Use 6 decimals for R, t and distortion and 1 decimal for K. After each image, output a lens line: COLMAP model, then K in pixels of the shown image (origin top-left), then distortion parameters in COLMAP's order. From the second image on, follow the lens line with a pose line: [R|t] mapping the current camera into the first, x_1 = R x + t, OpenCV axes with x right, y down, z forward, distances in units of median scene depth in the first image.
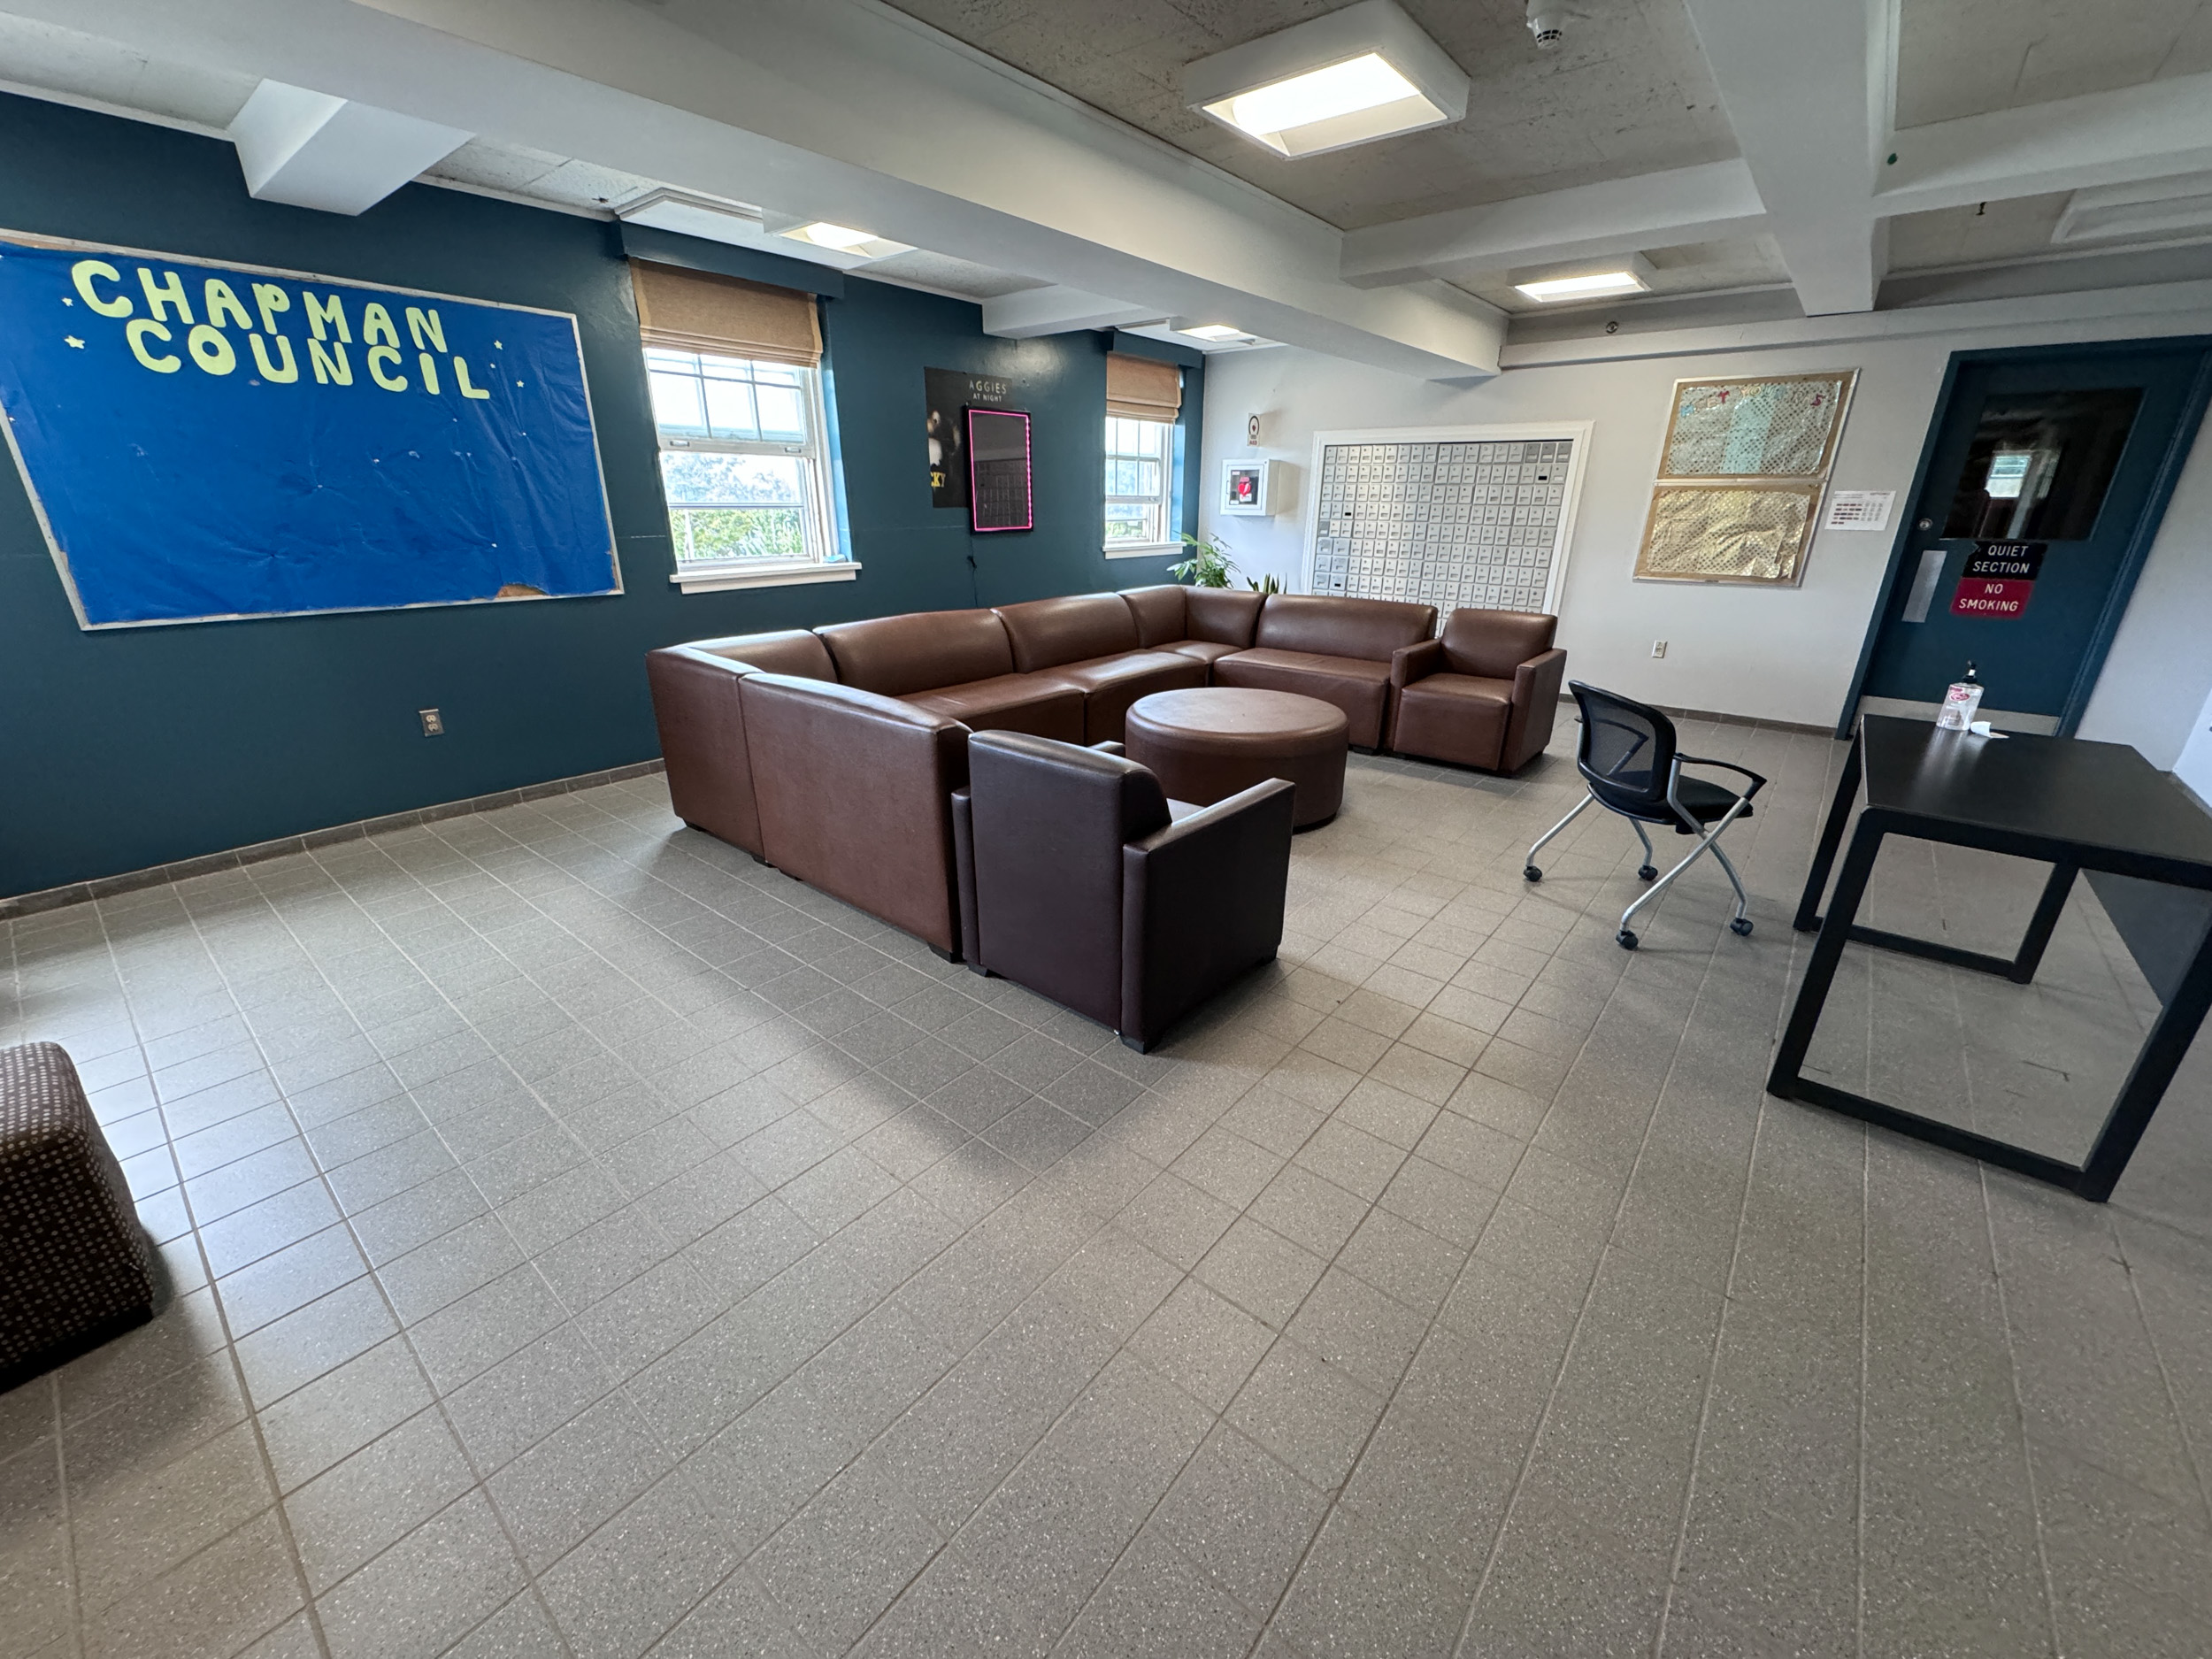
lens RADIAL K [[880.9, 0, 1106.0], [0, 880.9, 829.5], [0, 0, 1]] dist [-0.000145, 0.000153]
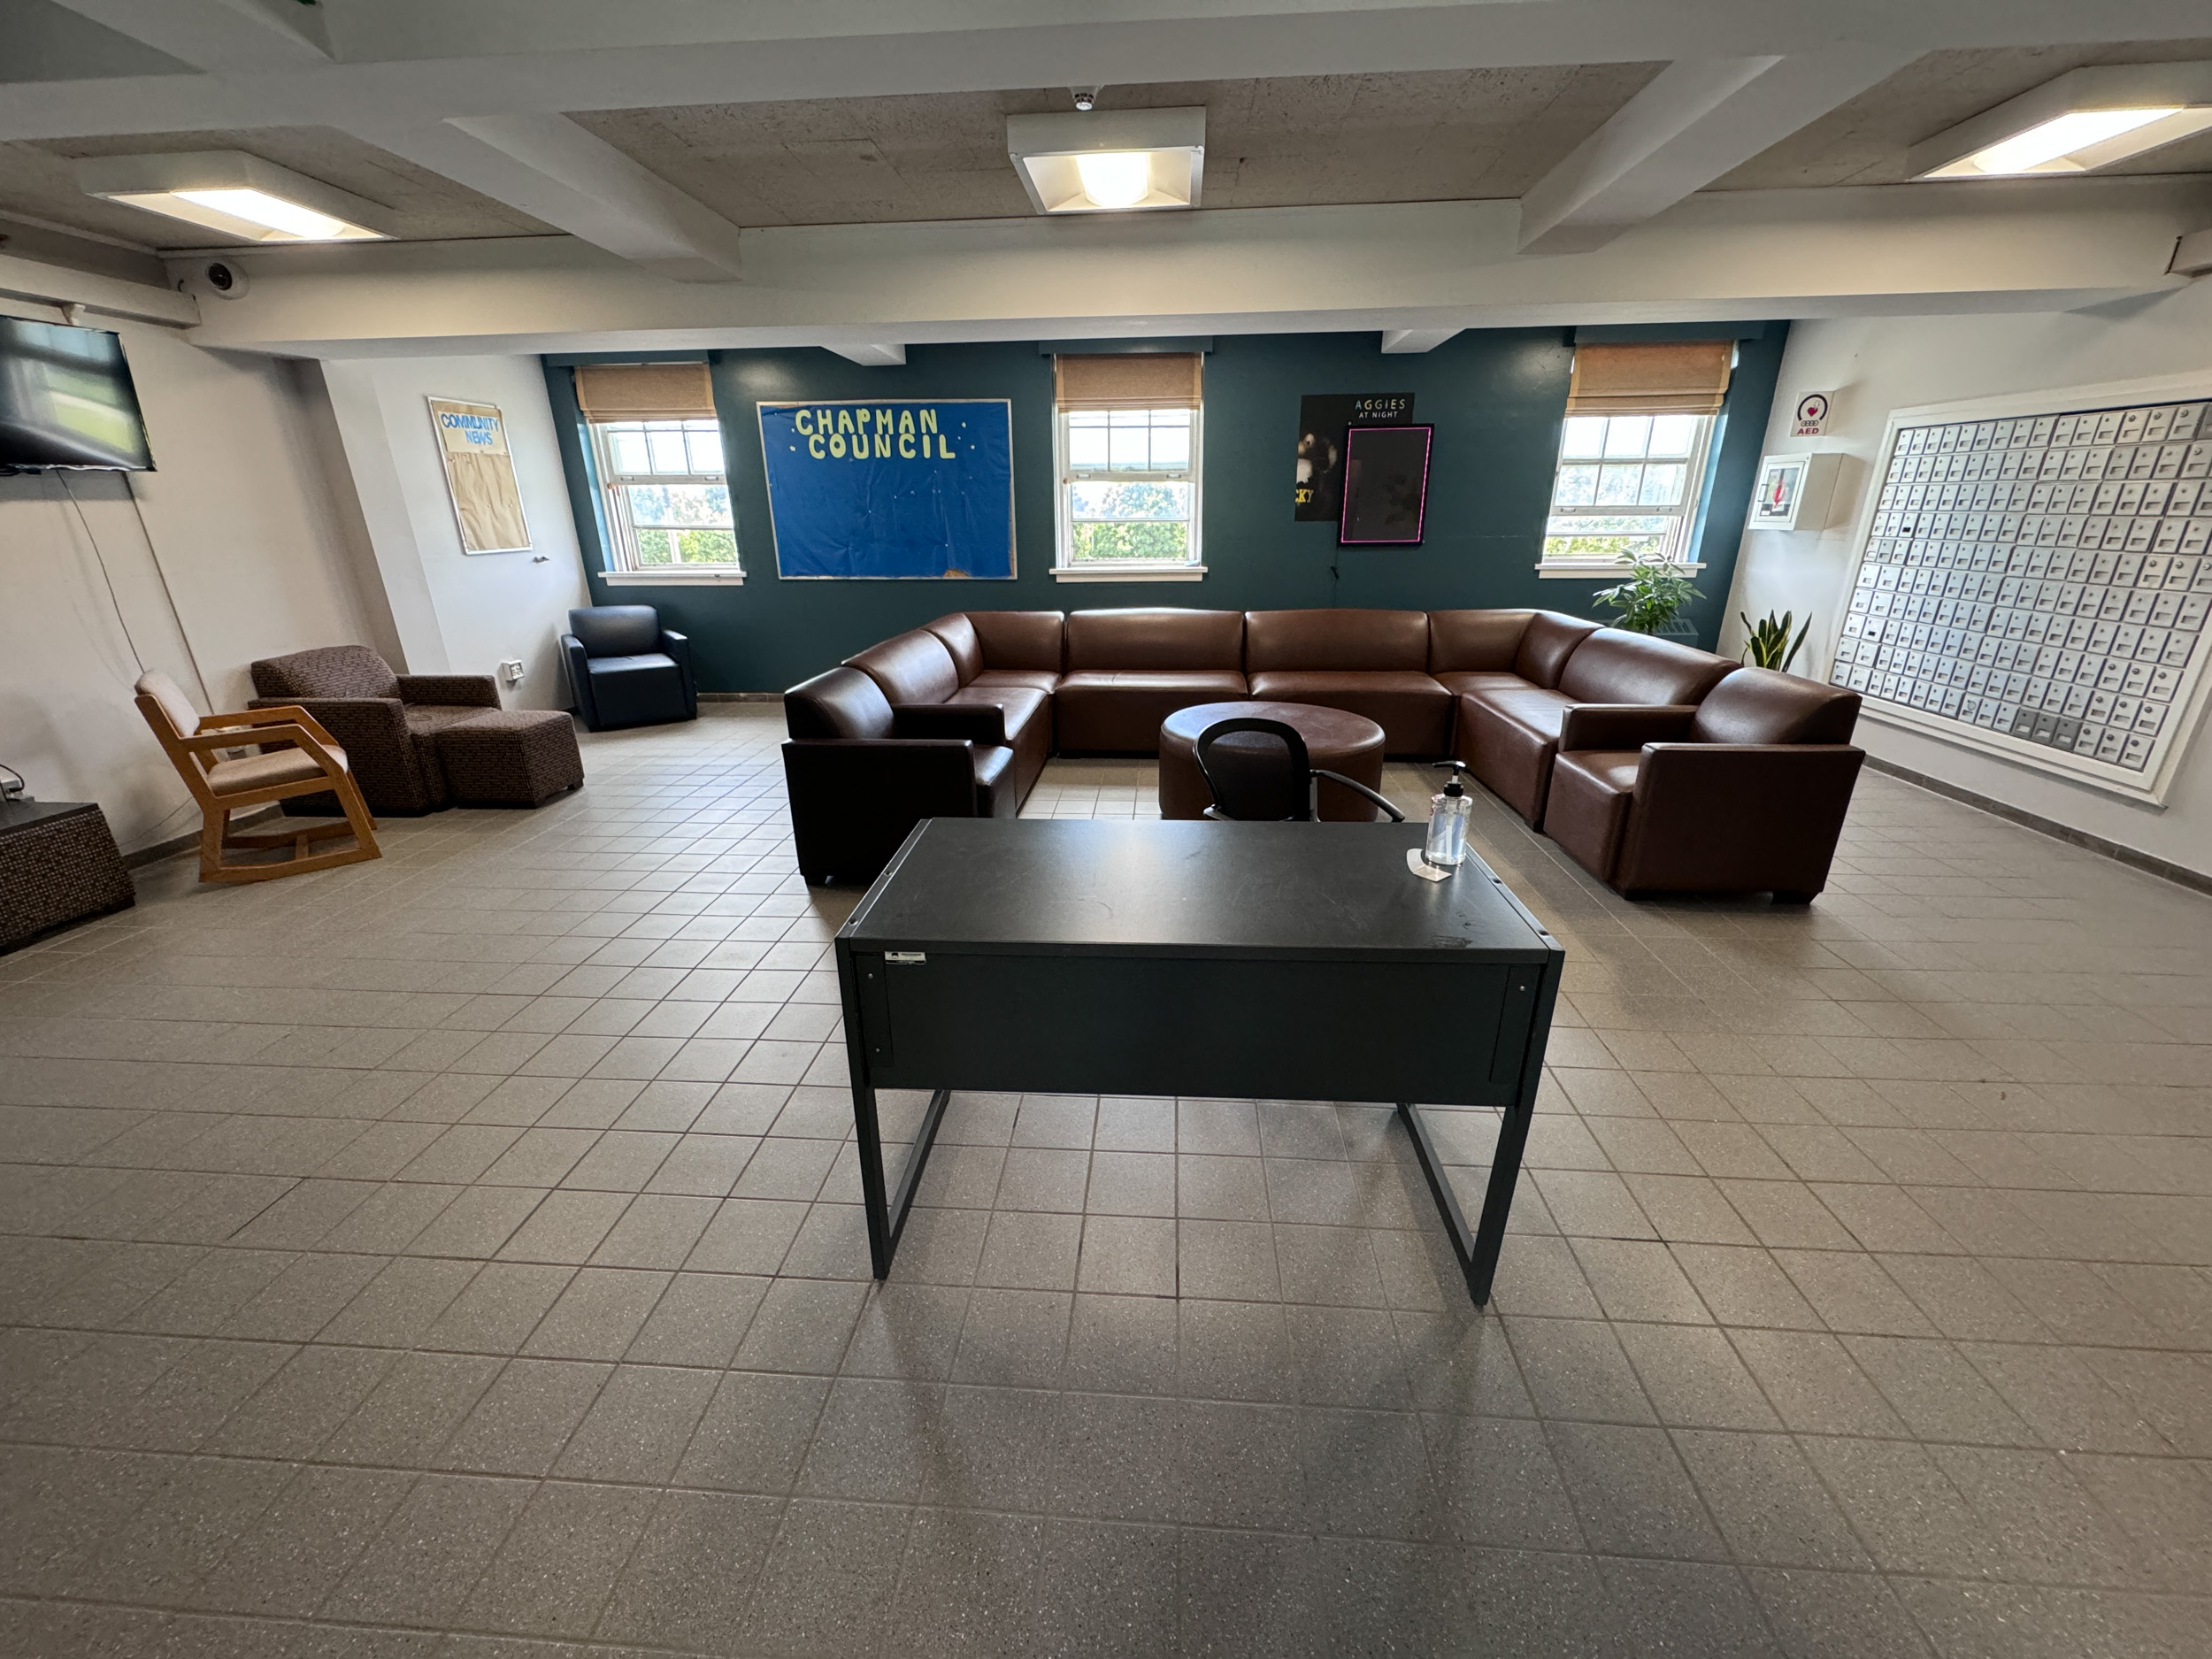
lens RADIAL K [[880.9, 0, 1106.0], [0, 880.9, 829.5], [0, 0, 1]] dist [-0.000145, 0.000153]
pose [[0.580937, 0.269389, -0.768077, 0.778259], [-0.275425, 0.953037, 0.125942, -0.089271], [0.765933, 0.138383, 0.627851, 0.224537]]
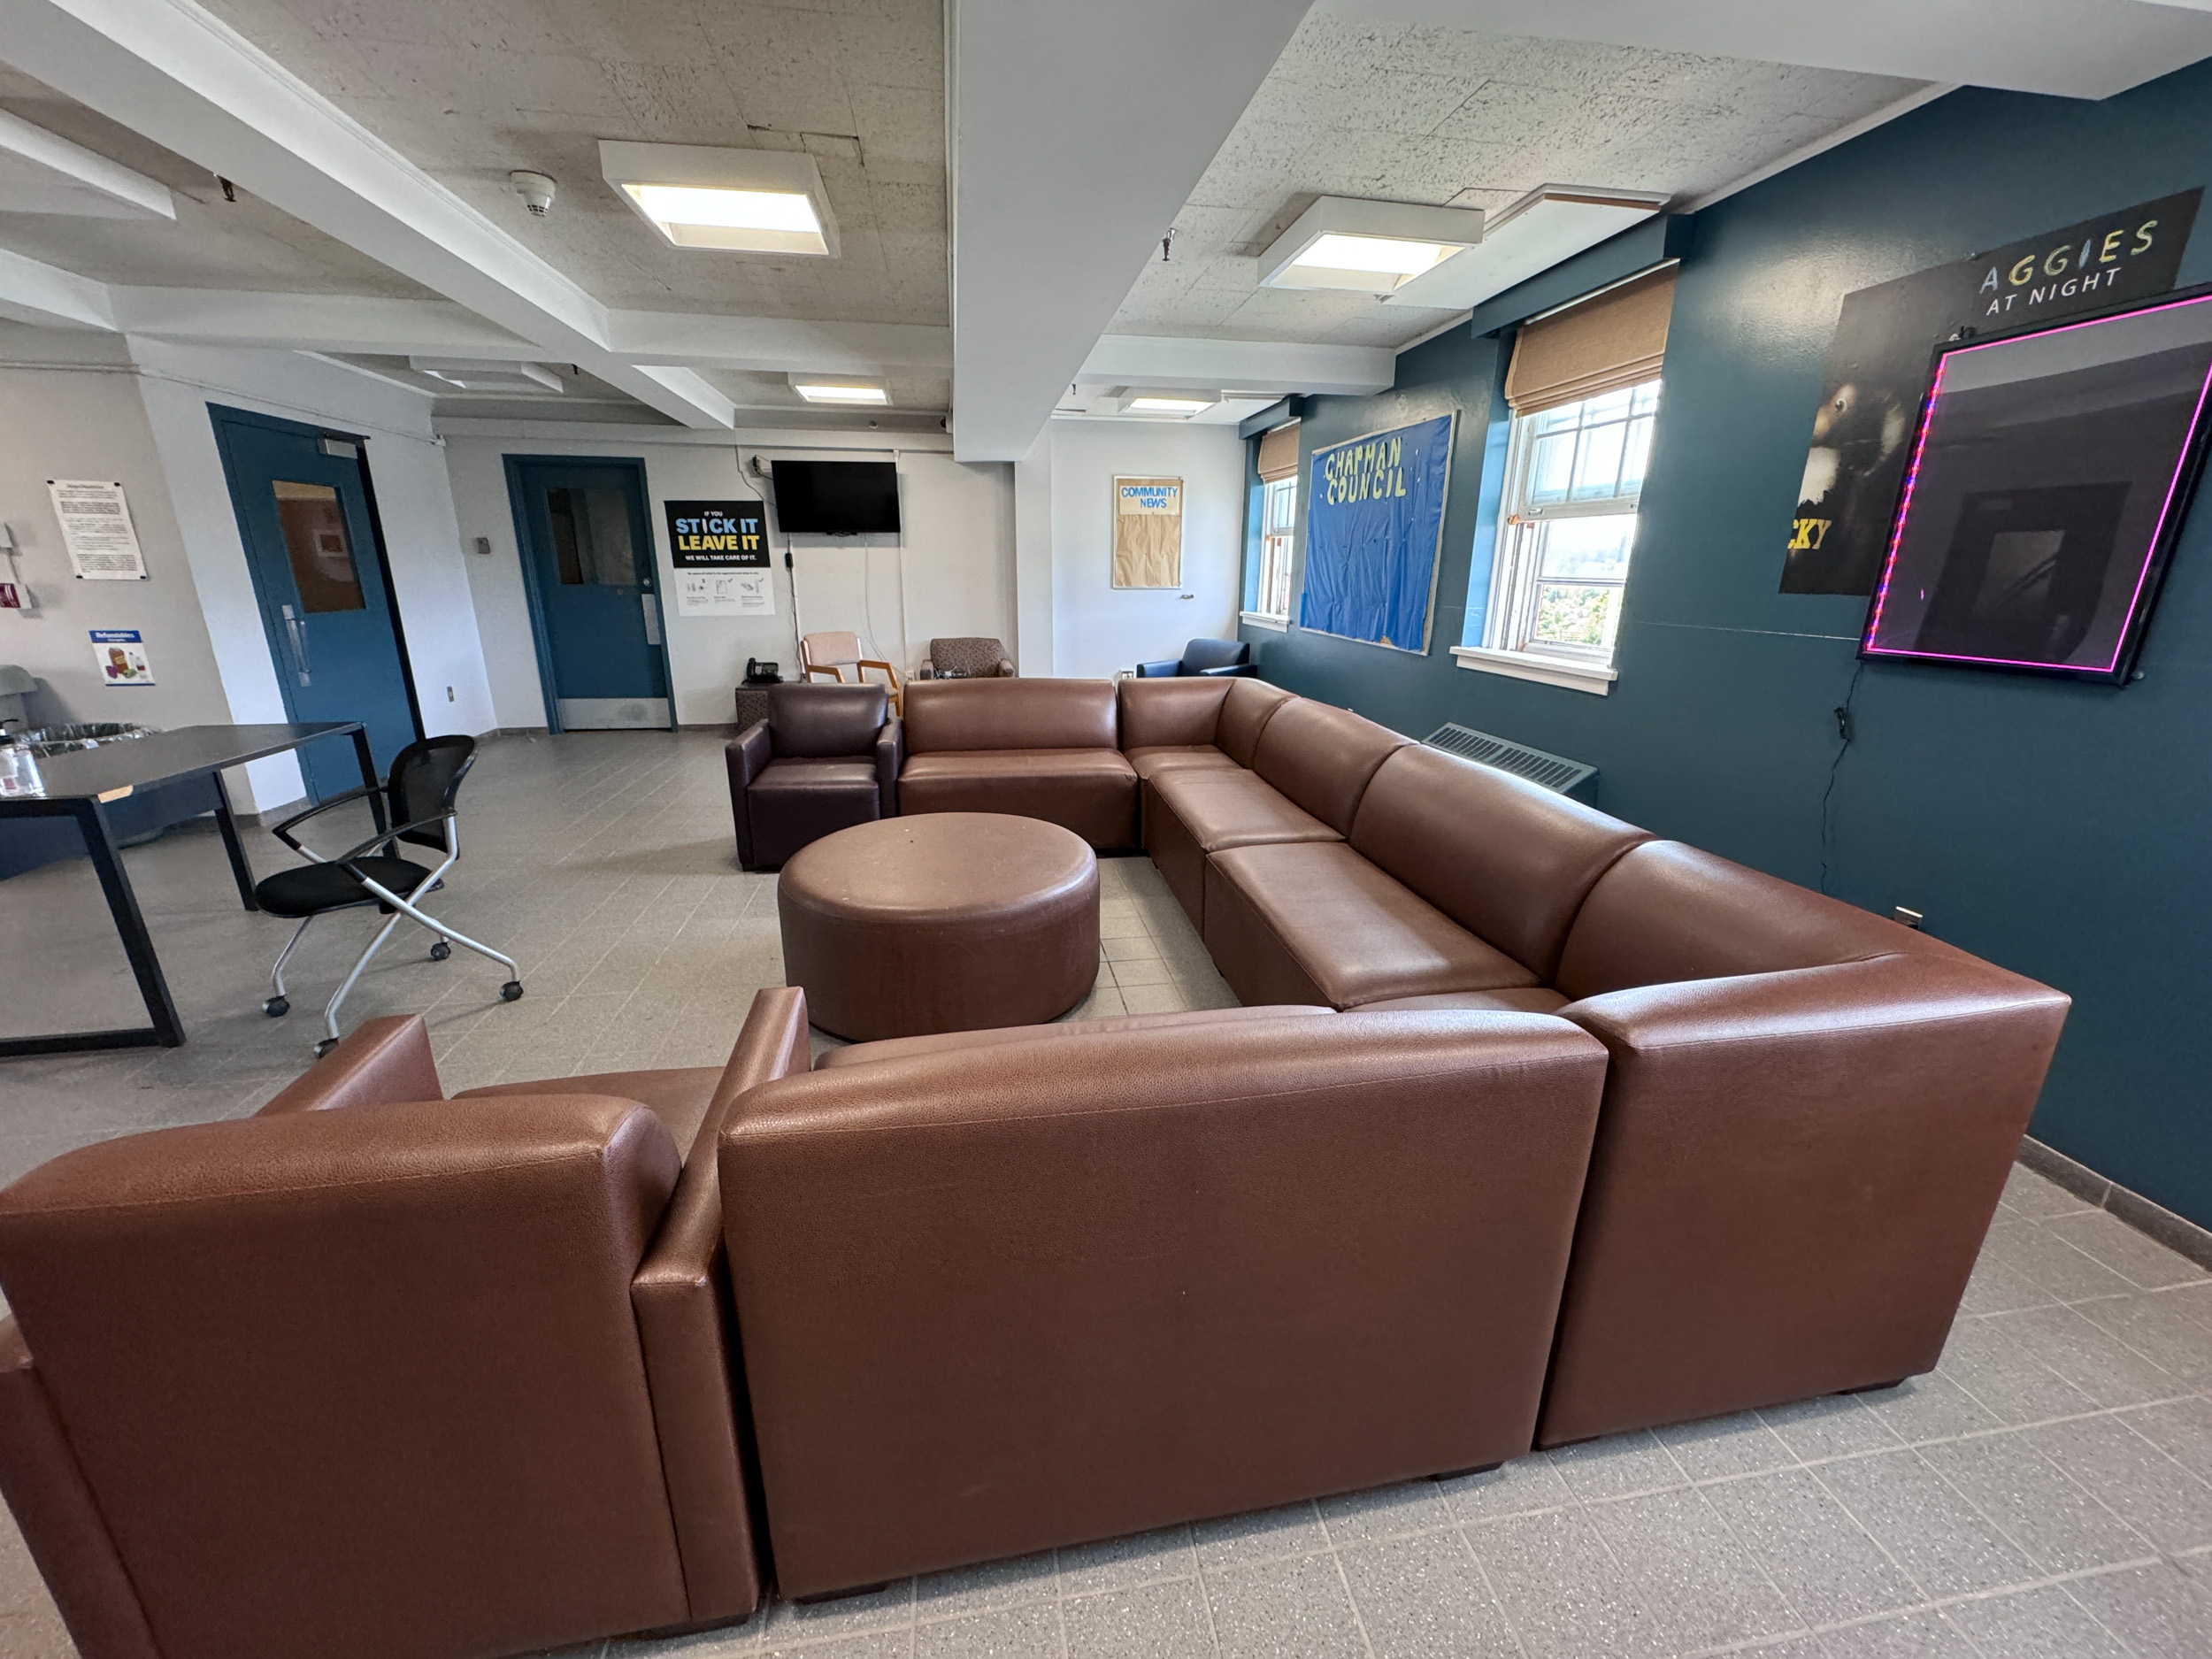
lens RADIAL K [[880.9, 0, 1106.0], [0, 880.9, 829.5], [0, 0, 1]] dist [-0.000145, 0.000153]
pose [[-0.655383, 0.204563, -0.727068, 0.522711], [-0.281003, 0.827485, 0.486113, -0.488905], [0.701078, 0.522899, -0.484837, 1.311240]]
